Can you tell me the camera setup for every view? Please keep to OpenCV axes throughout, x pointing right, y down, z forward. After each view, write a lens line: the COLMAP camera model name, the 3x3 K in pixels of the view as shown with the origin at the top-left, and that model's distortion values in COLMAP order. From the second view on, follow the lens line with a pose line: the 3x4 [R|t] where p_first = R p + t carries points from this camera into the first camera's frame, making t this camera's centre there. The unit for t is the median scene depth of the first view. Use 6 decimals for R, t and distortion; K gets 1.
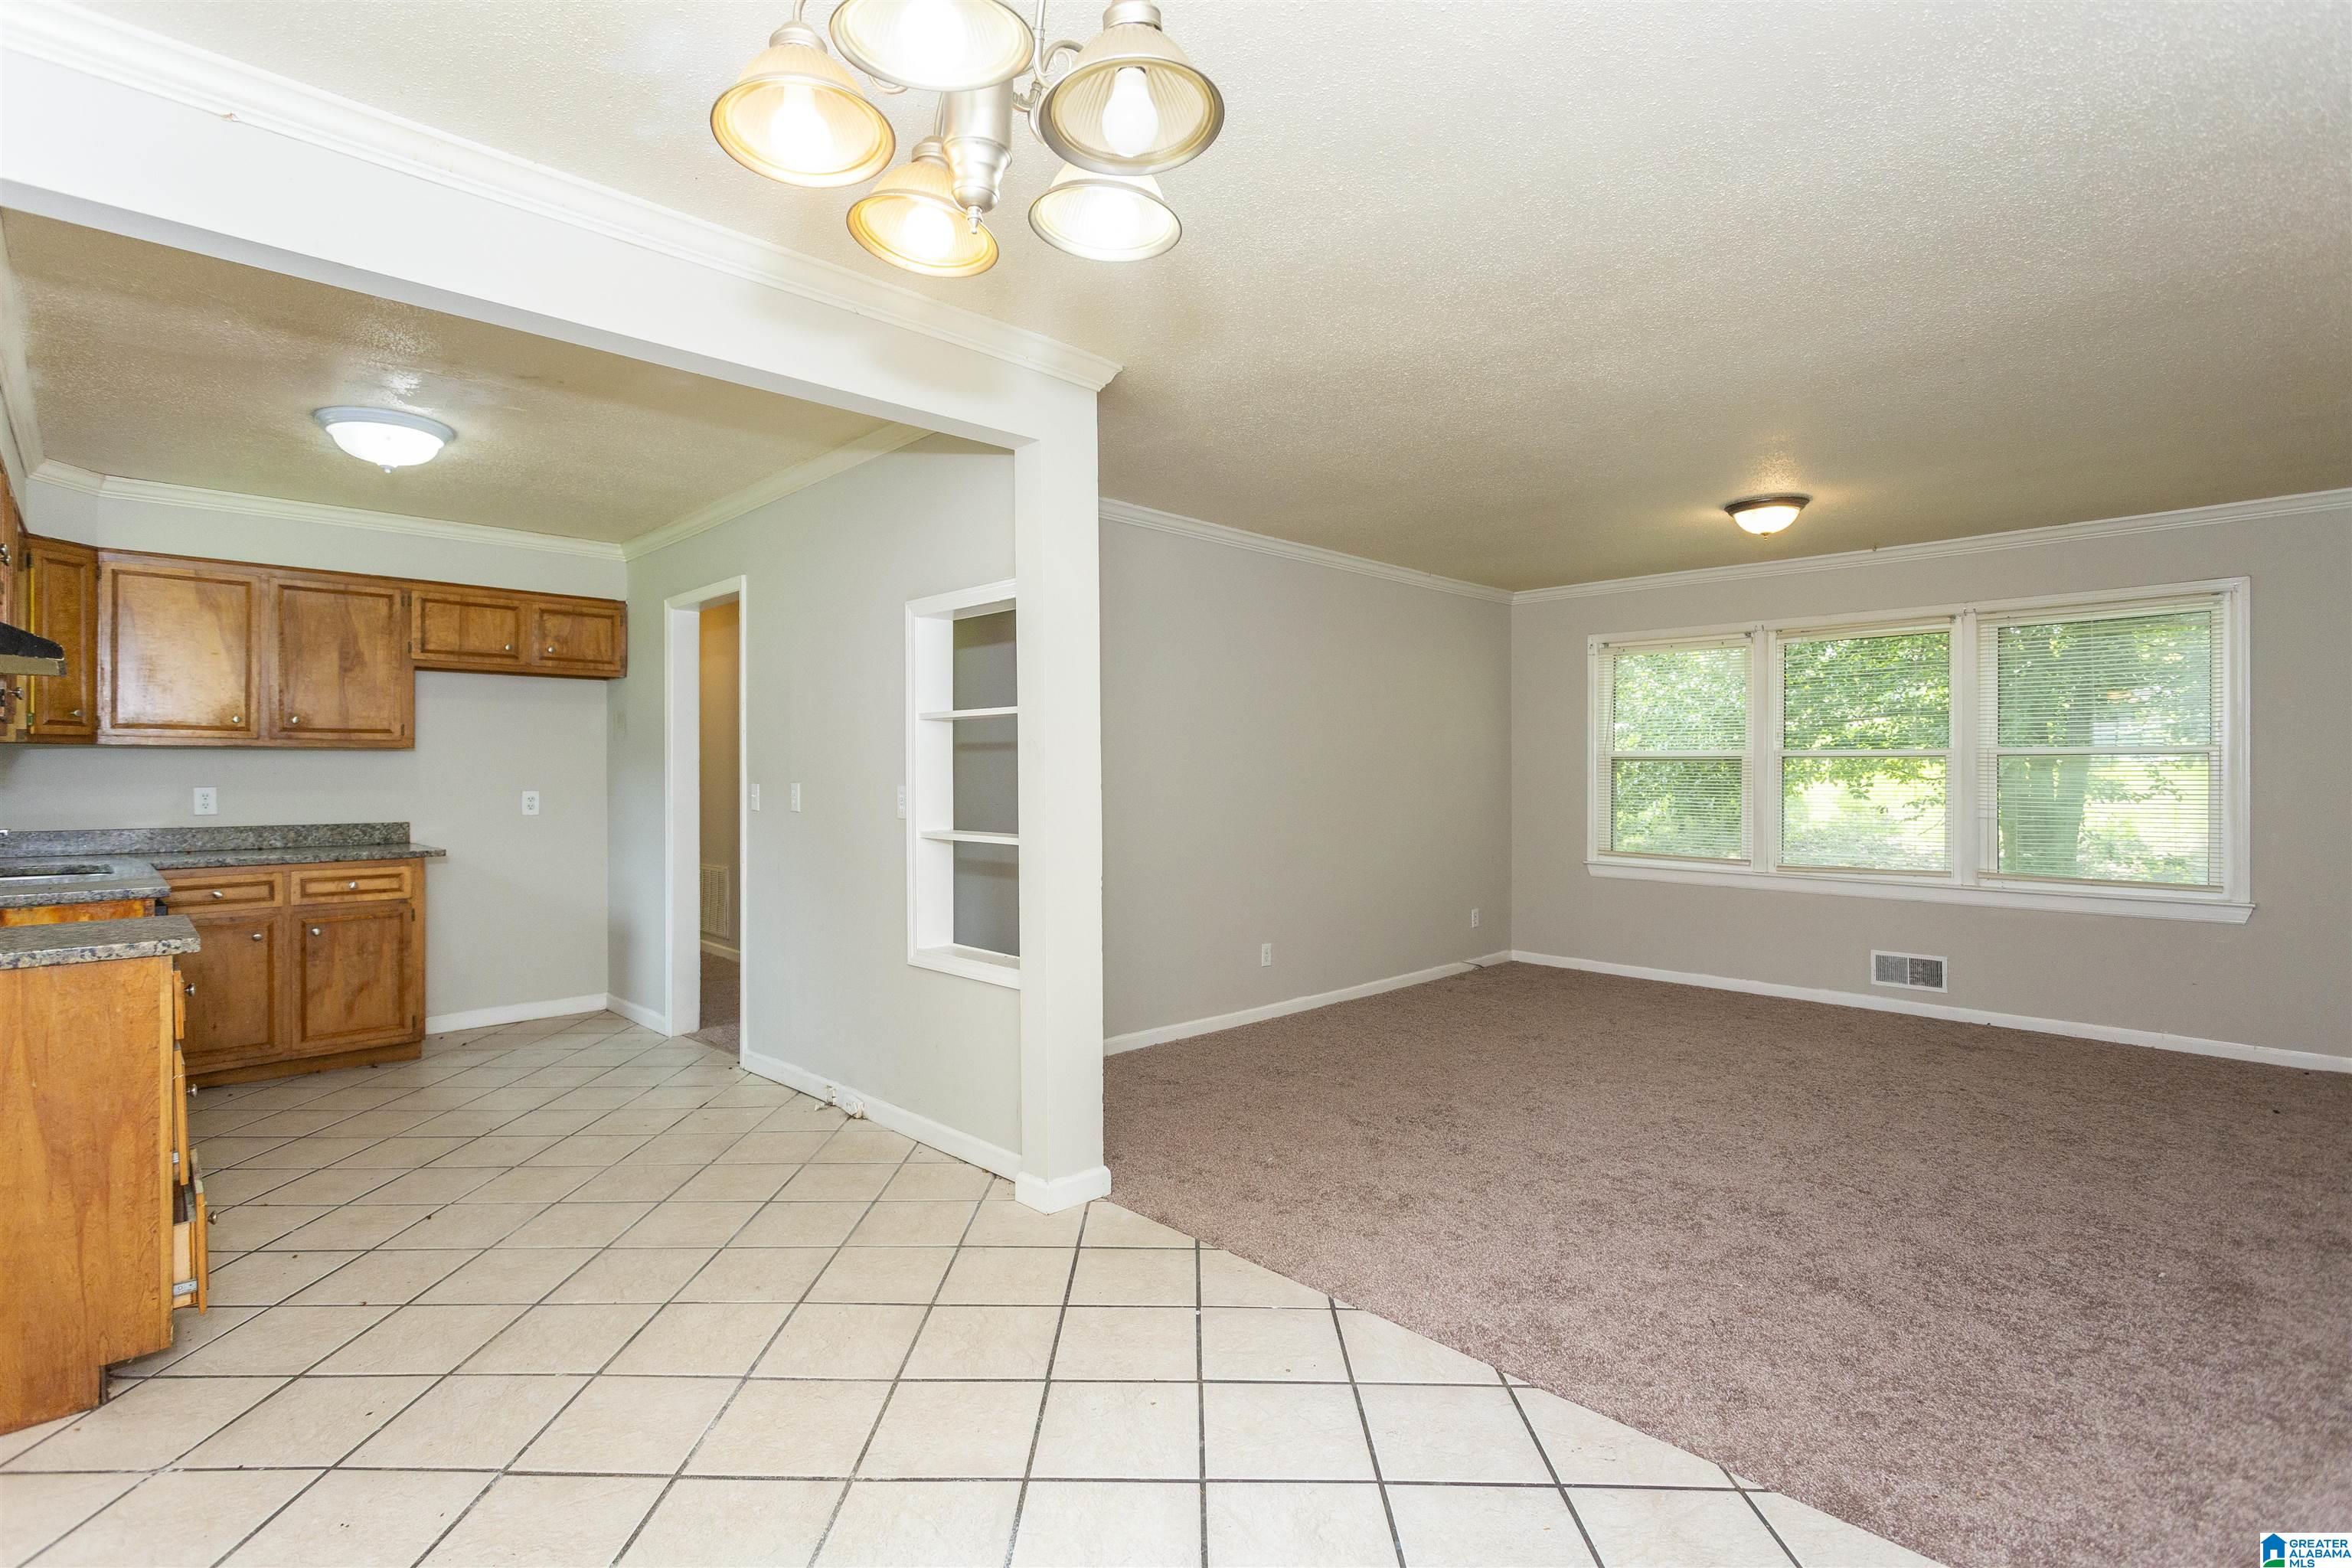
lens RADIAL K [[1103.9, 0, 1169.7], [0, 1103.9, 770.3], [0, 0, 1]] dist [-0.001249, 0.000296]
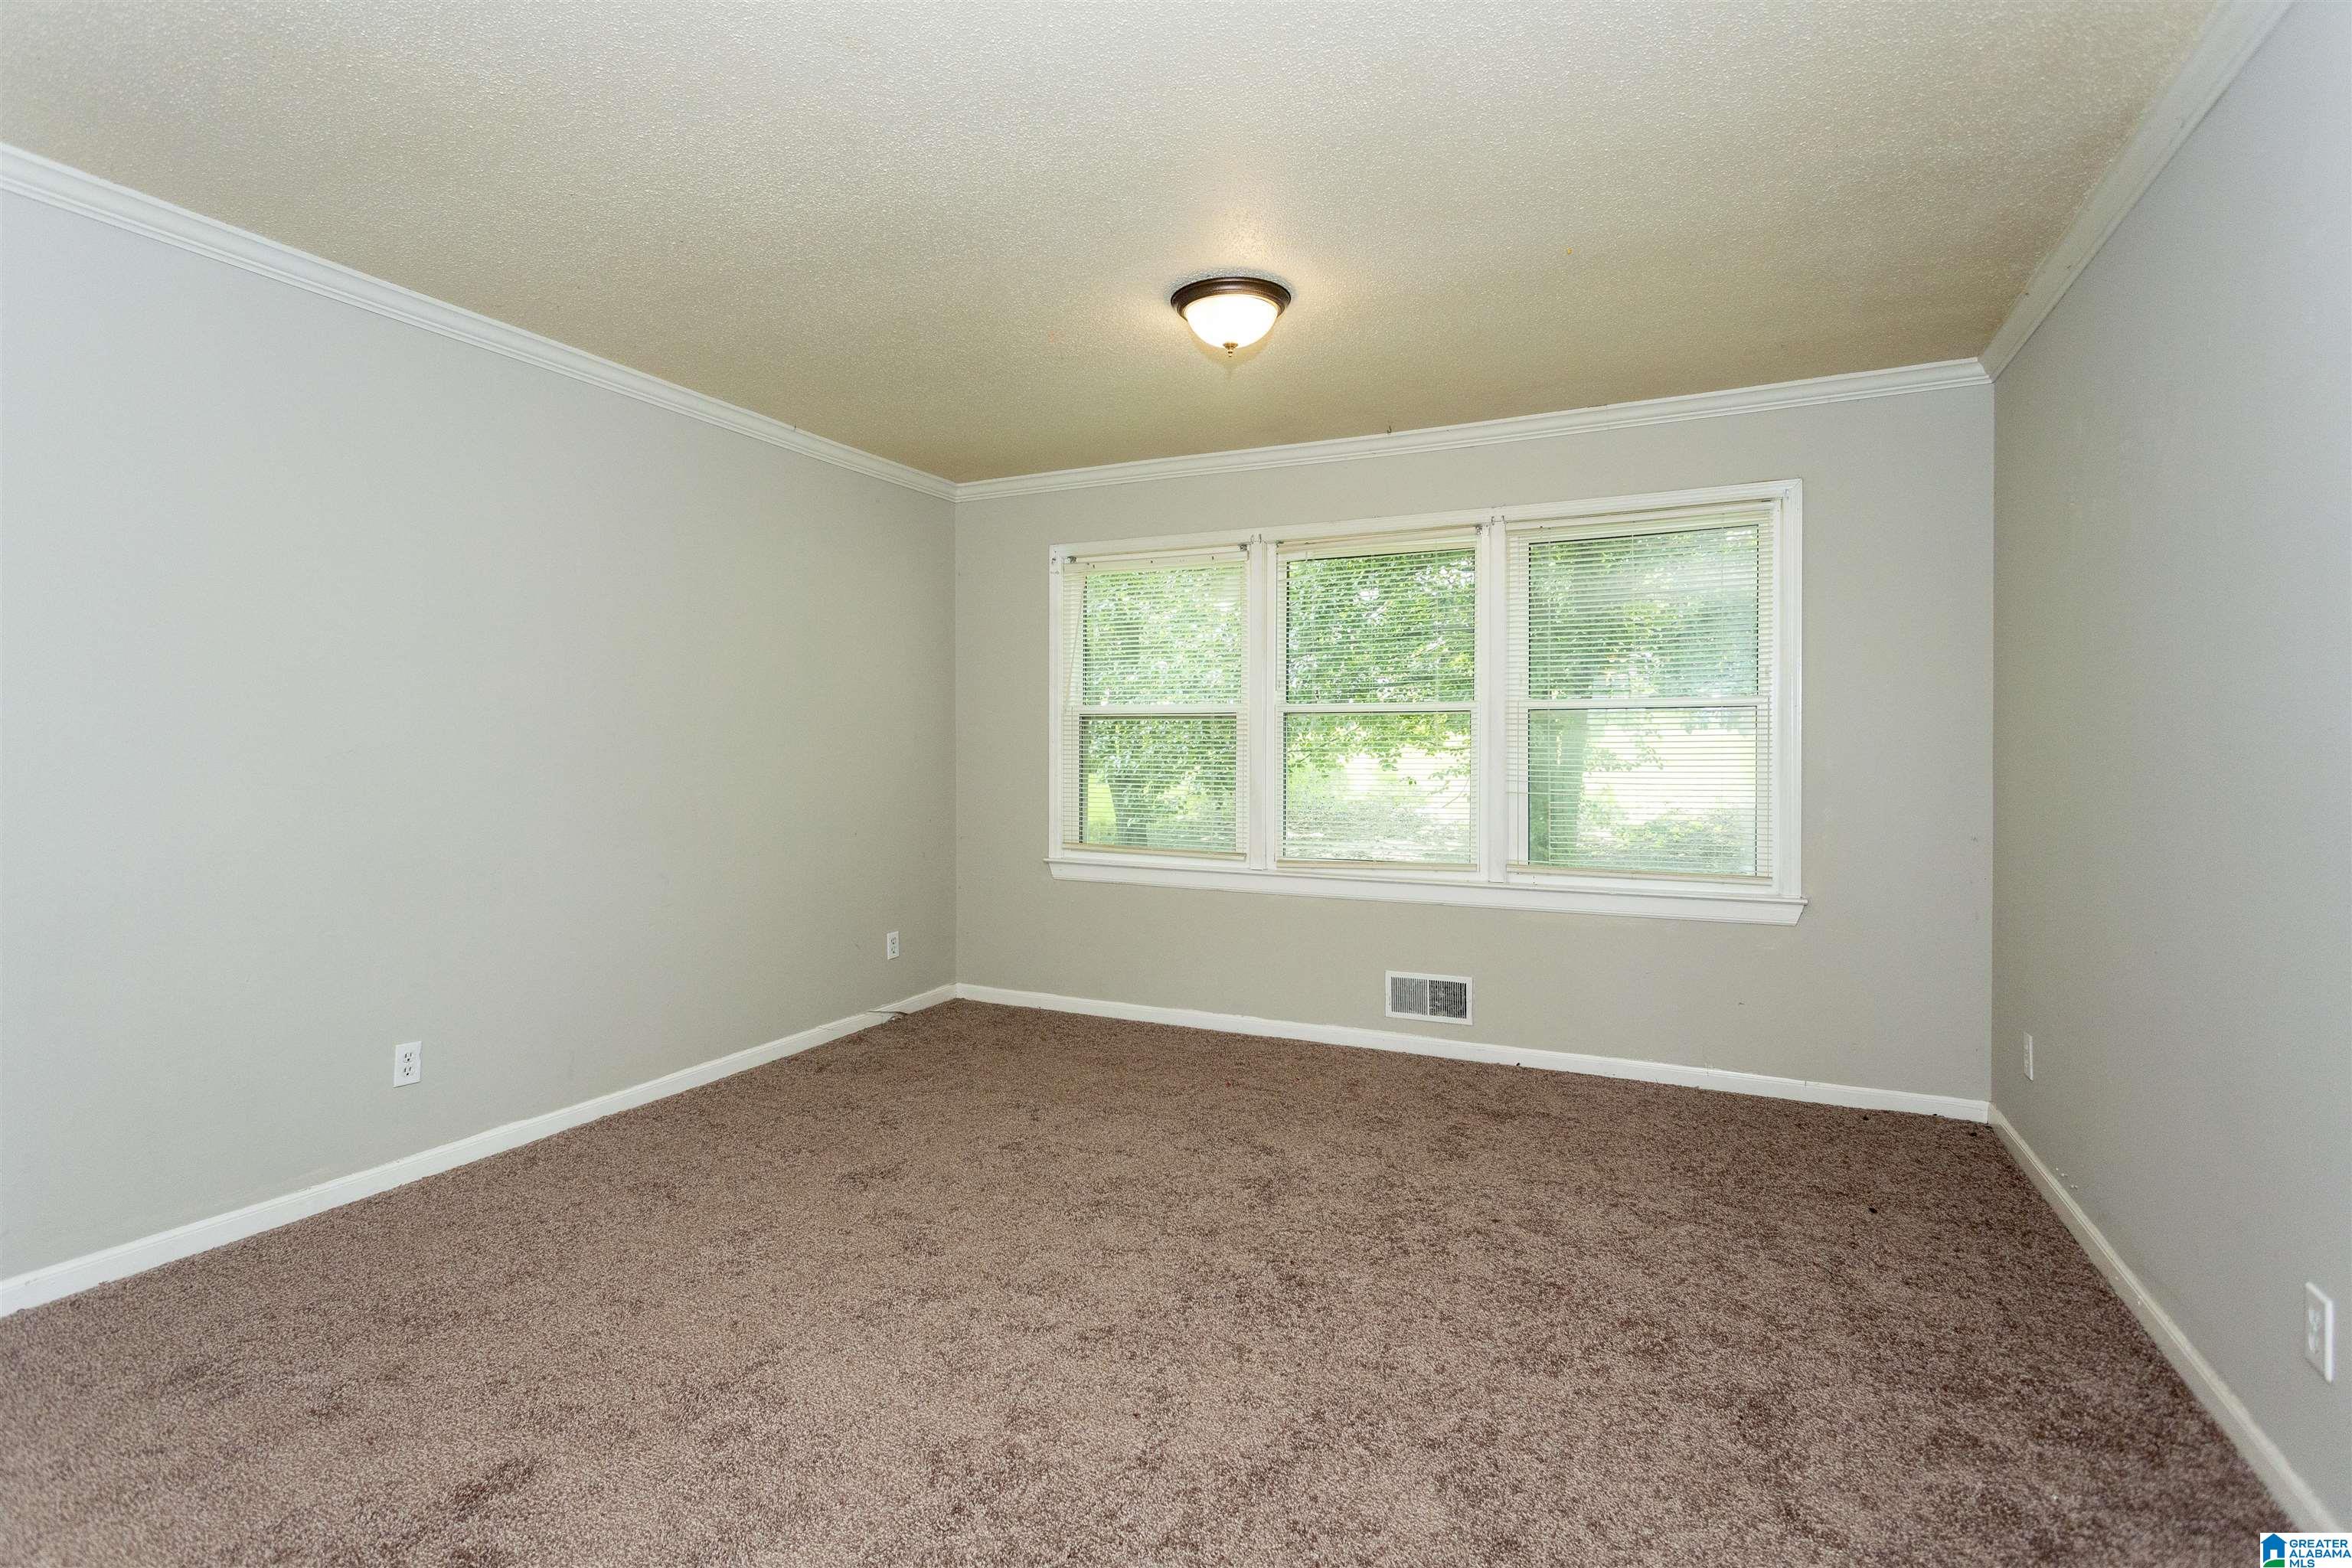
lens RADIAL K [[1104.1, 0, 1177.2], [0, 1104.1, 750.4], [0, 0, 1]] dist [-0.000165, 0.001062]
pose [[0.936263, -0.000696, 0.351299, 0.242351], [-0.000579, 0.999994, 0.003525, 0.011150], [-0.351299, -0.003504, 0.936257, 0.351912]]
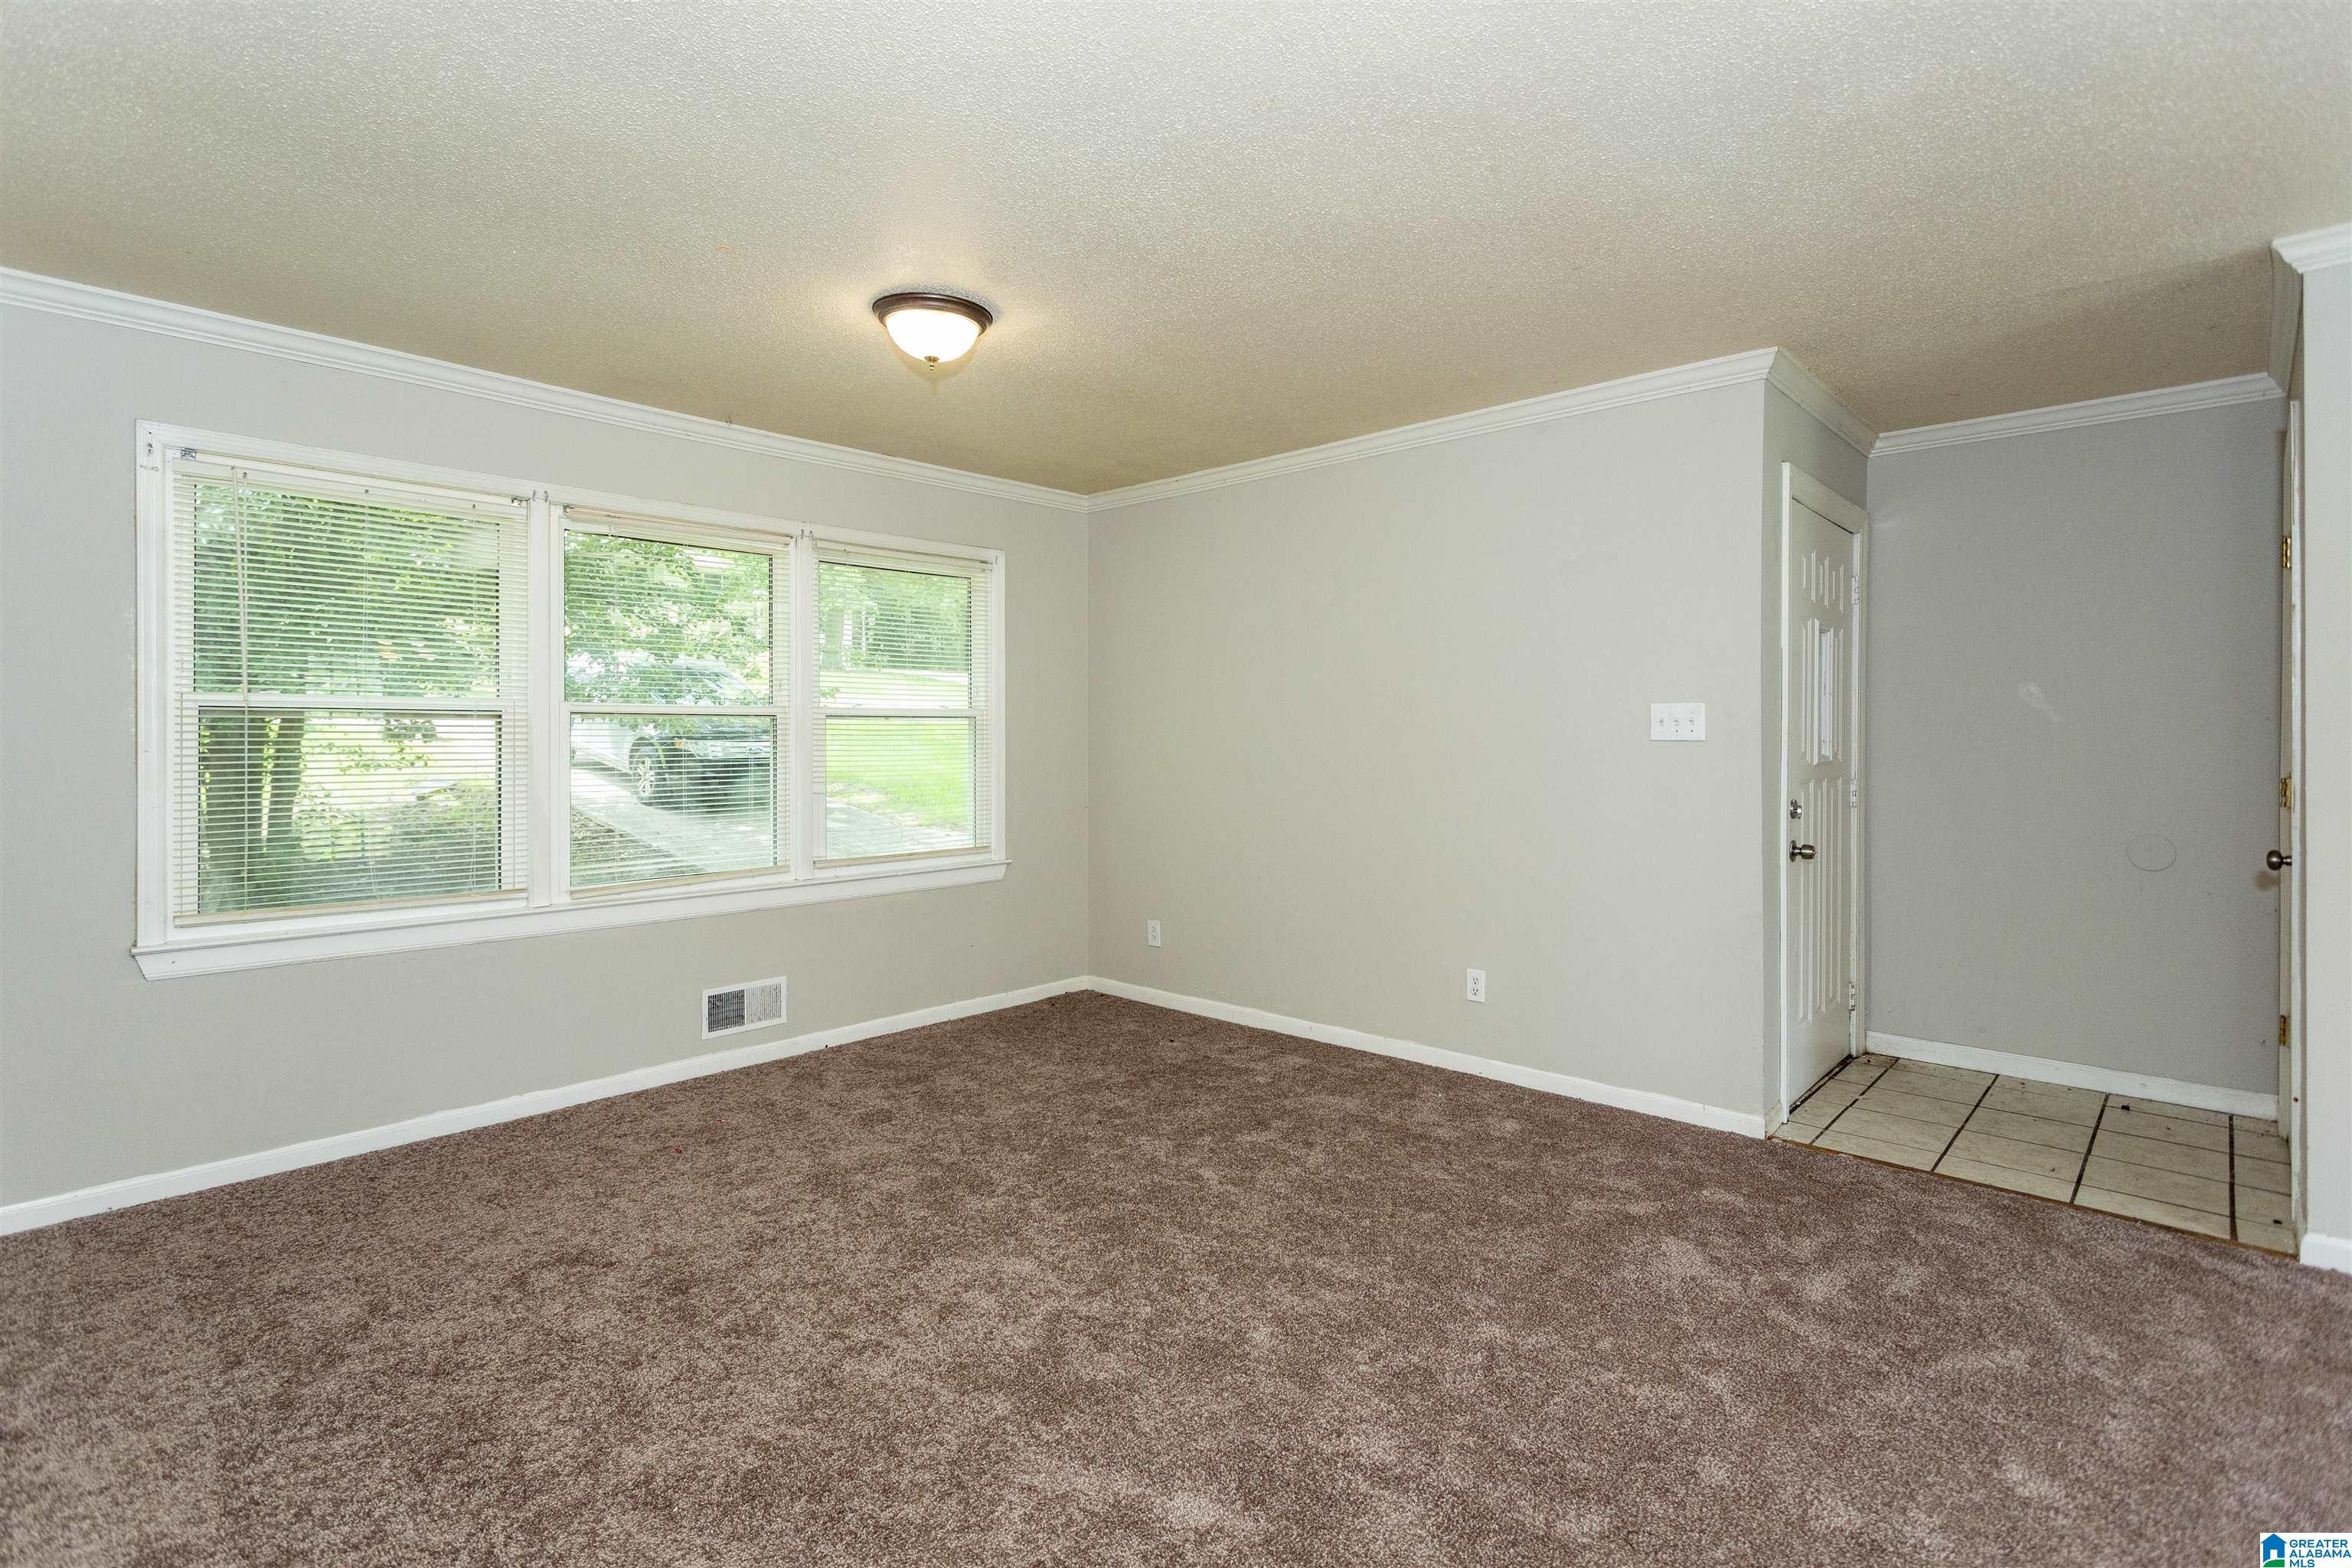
lens RADIAL K [[1124.6, 0, 1147.5], [0, 1124.6, 736.4], [0, 0, 1]] dist [-0.000381, 0.000268]
pose [[-0.038528, -0.000562, 0.999257, -0.088330], [0.001218, 0.999999, 0.000610, 0.001164], [-0.999257, 0.001241, -0.038528, 0.750136]]
